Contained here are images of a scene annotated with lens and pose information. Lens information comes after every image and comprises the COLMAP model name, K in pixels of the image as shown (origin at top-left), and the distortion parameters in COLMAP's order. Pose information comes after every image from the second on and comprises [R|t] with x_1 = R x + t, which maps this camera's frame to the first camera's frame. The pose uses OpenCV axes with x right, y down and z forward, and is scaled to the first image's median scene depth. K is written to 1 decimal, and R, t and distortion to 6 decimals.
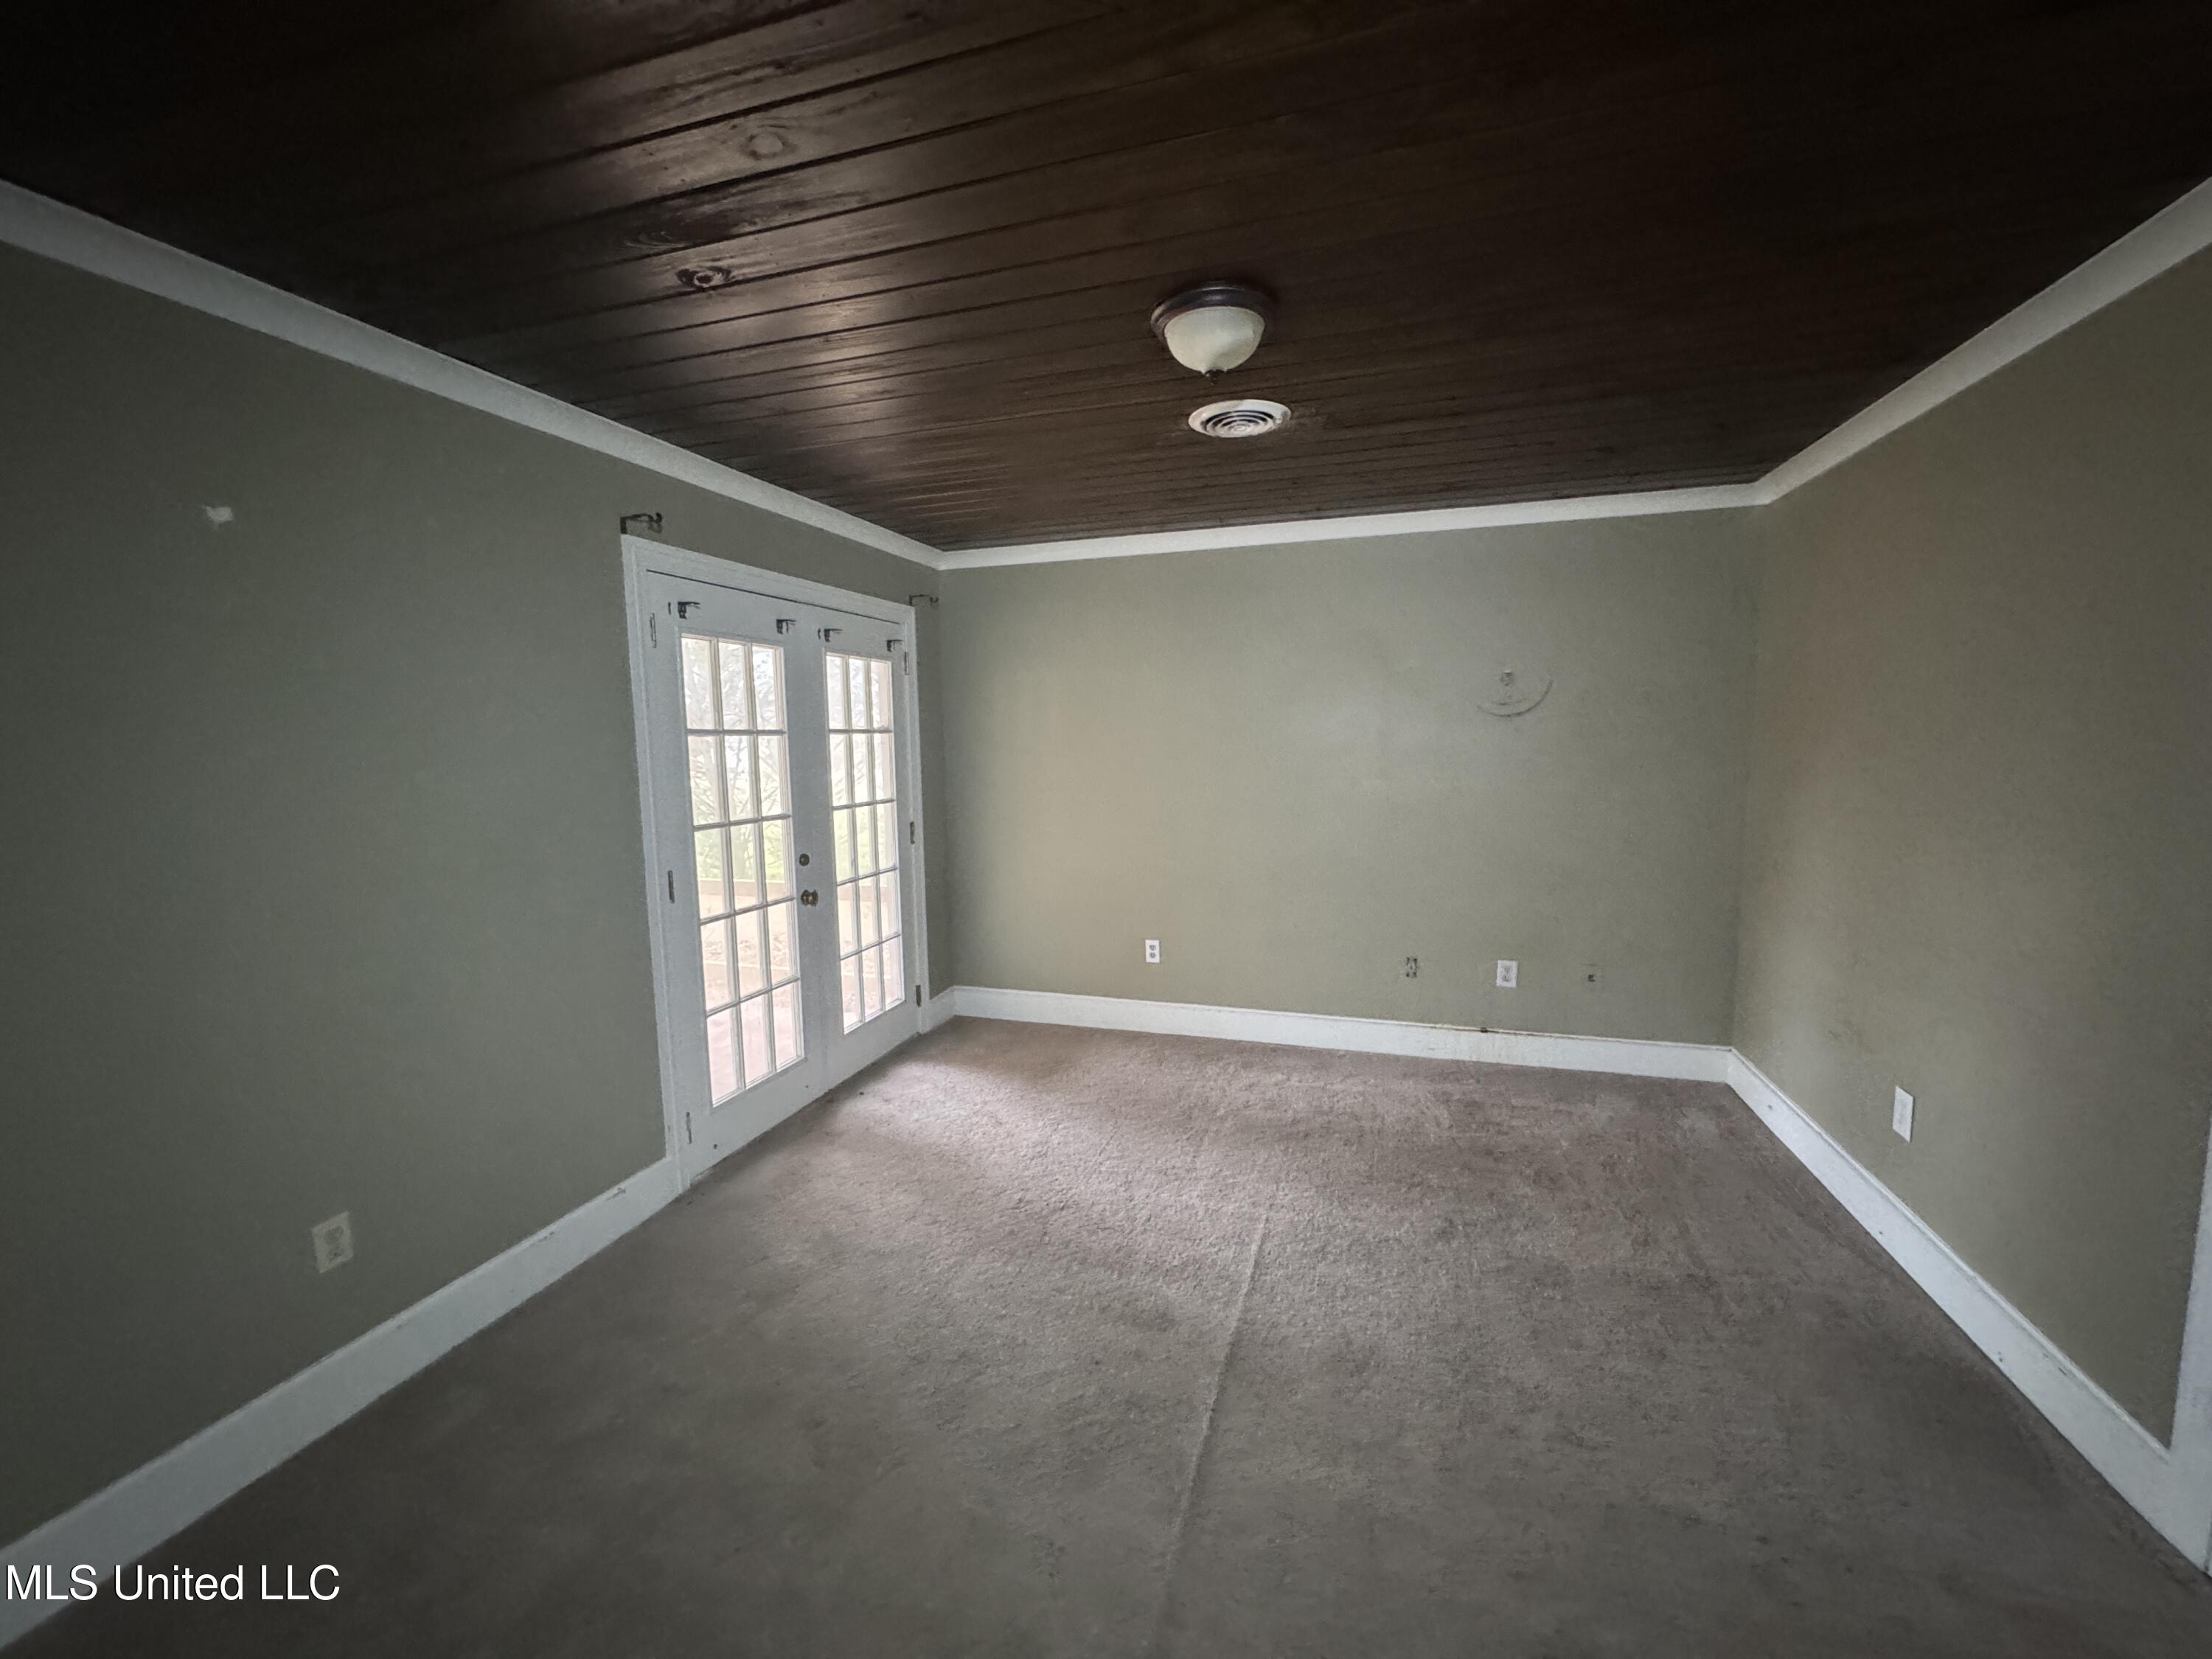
lens RADIAL K [[877.6, 0, 1106.0], [0, 877.6, 829.5], [0, 0, 1]] dist [0.001758, 0.000213]
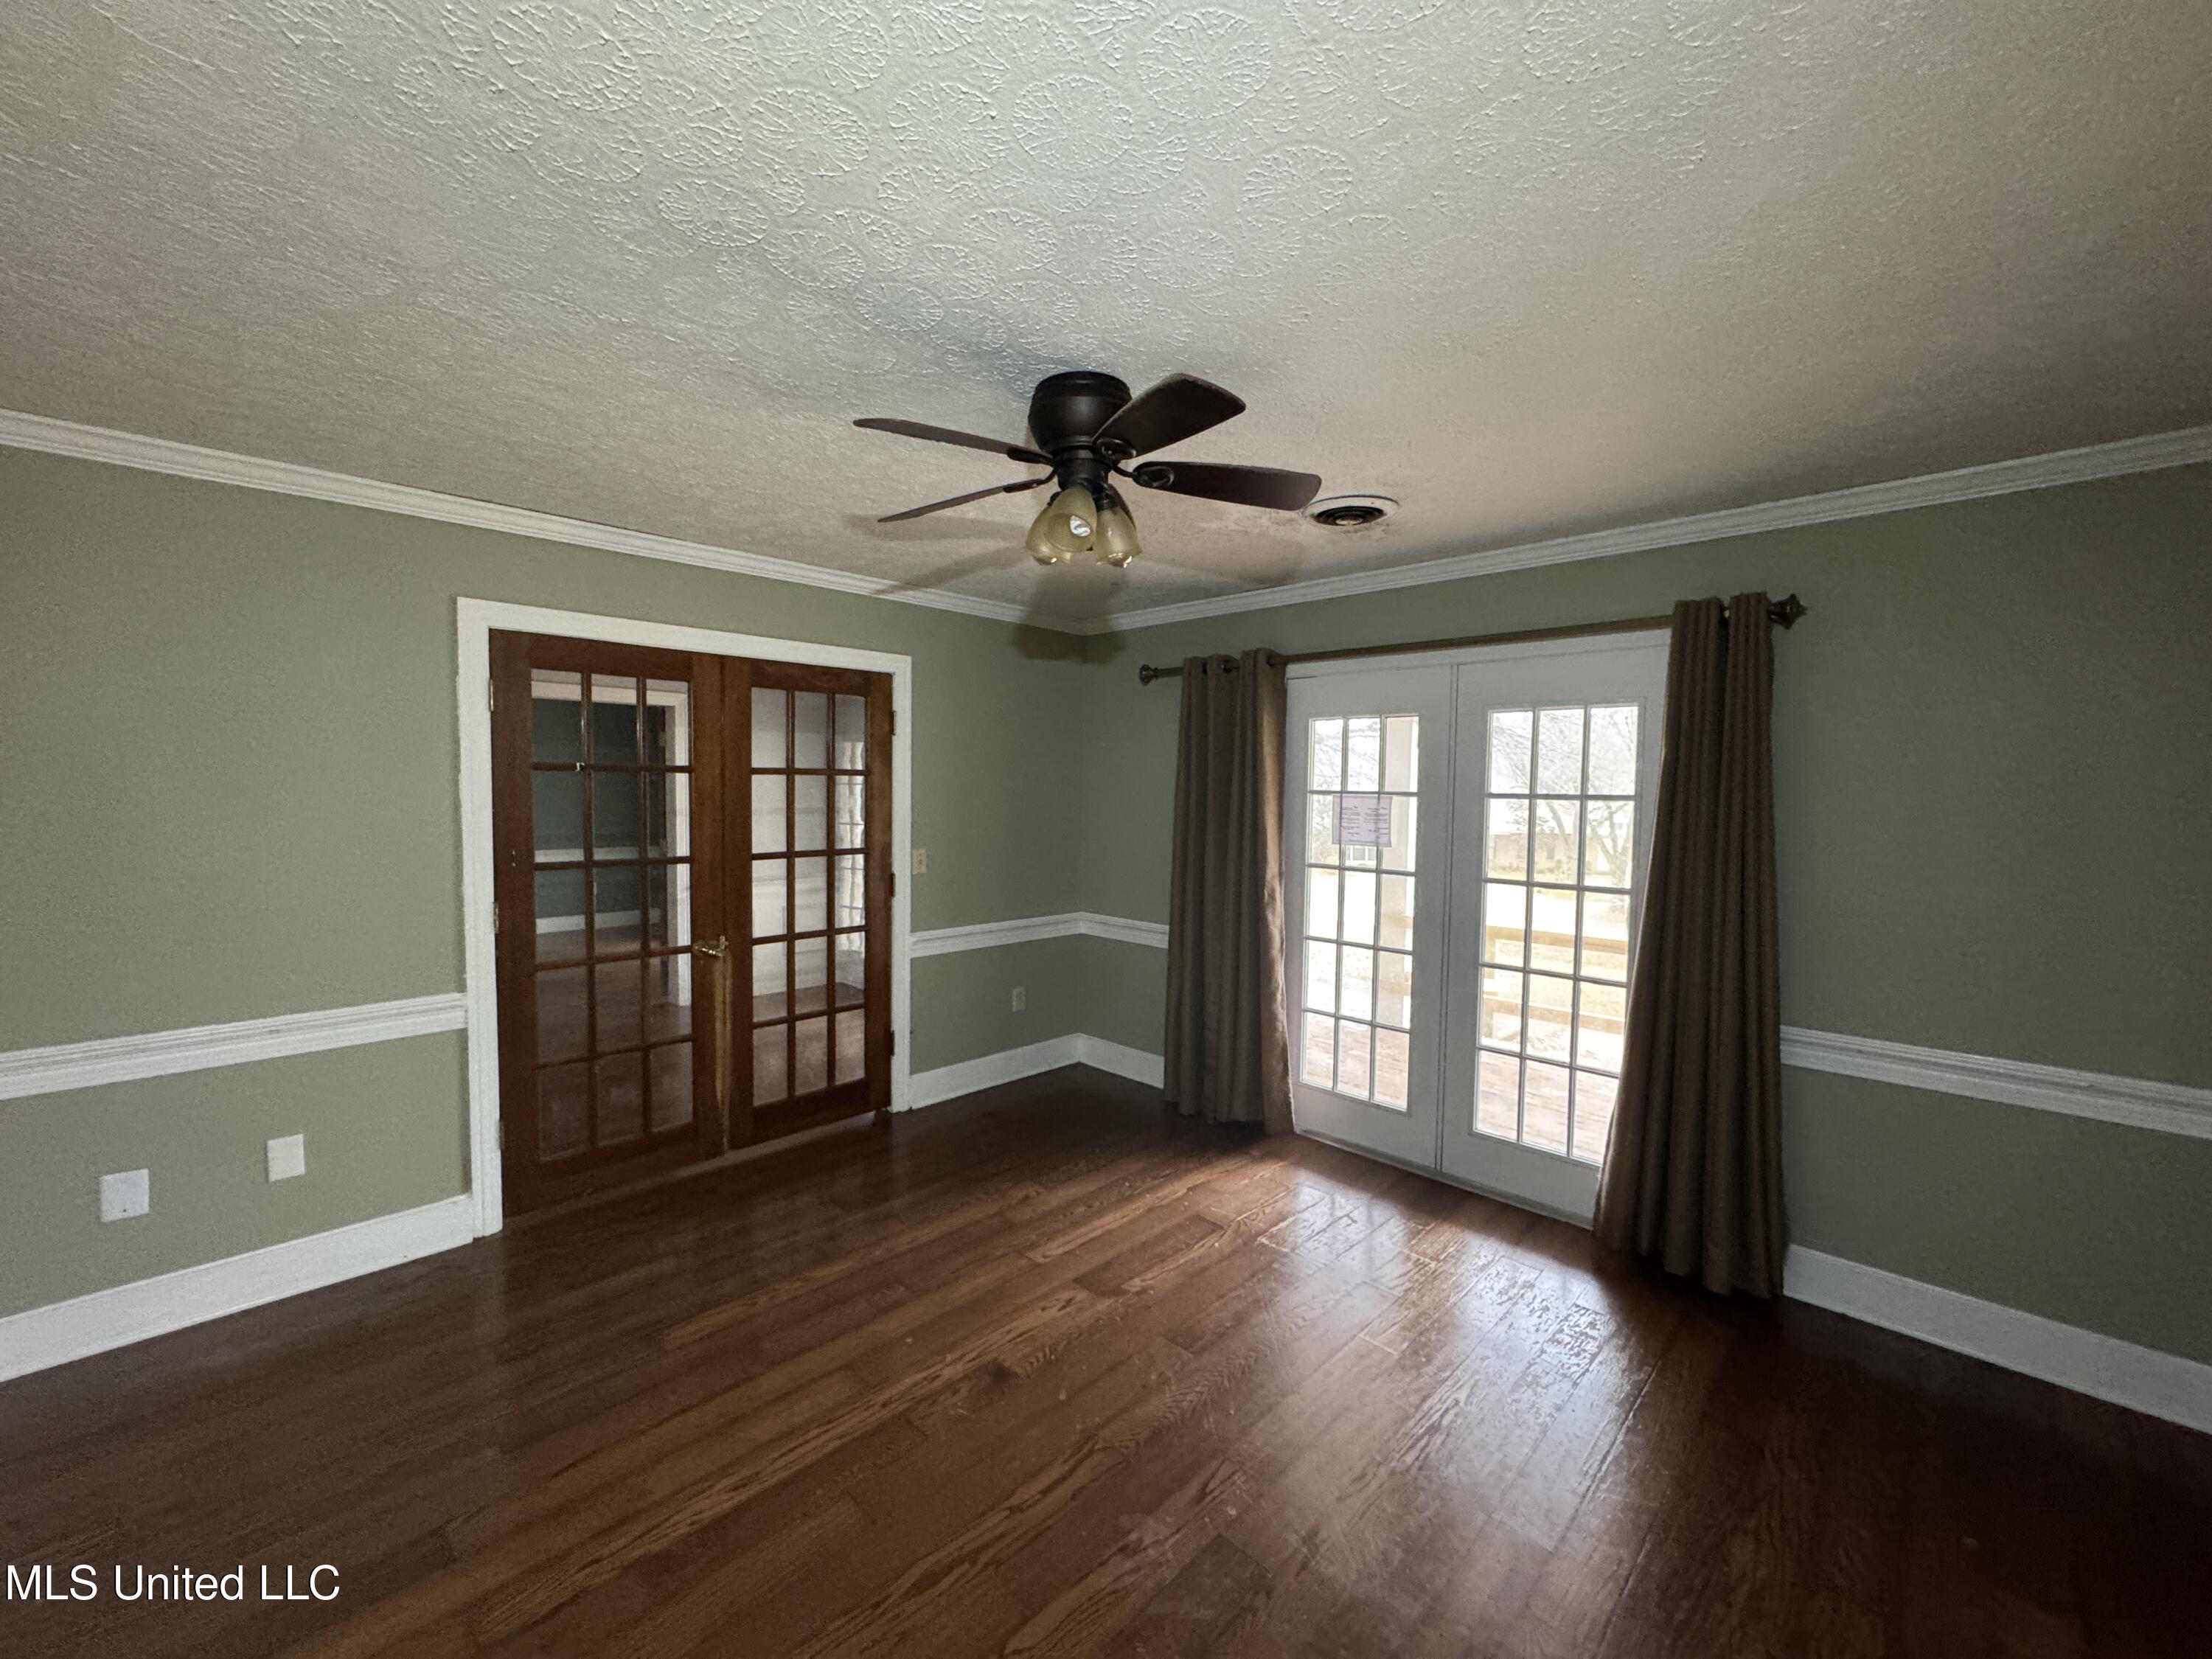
lens RADIAL K [[877.6, 0, 1106.0], [0, 877.6, 829.5], [0, 0, 1]] dist [0.001758, 0.000213]
pose [[-0.433706, 0.049960, -0.899669, 0.763326], [-0.111552, 0.987803, 0.108631, -0.147497], [0.894123, 0.147473, -0.422843, 1.157176]]
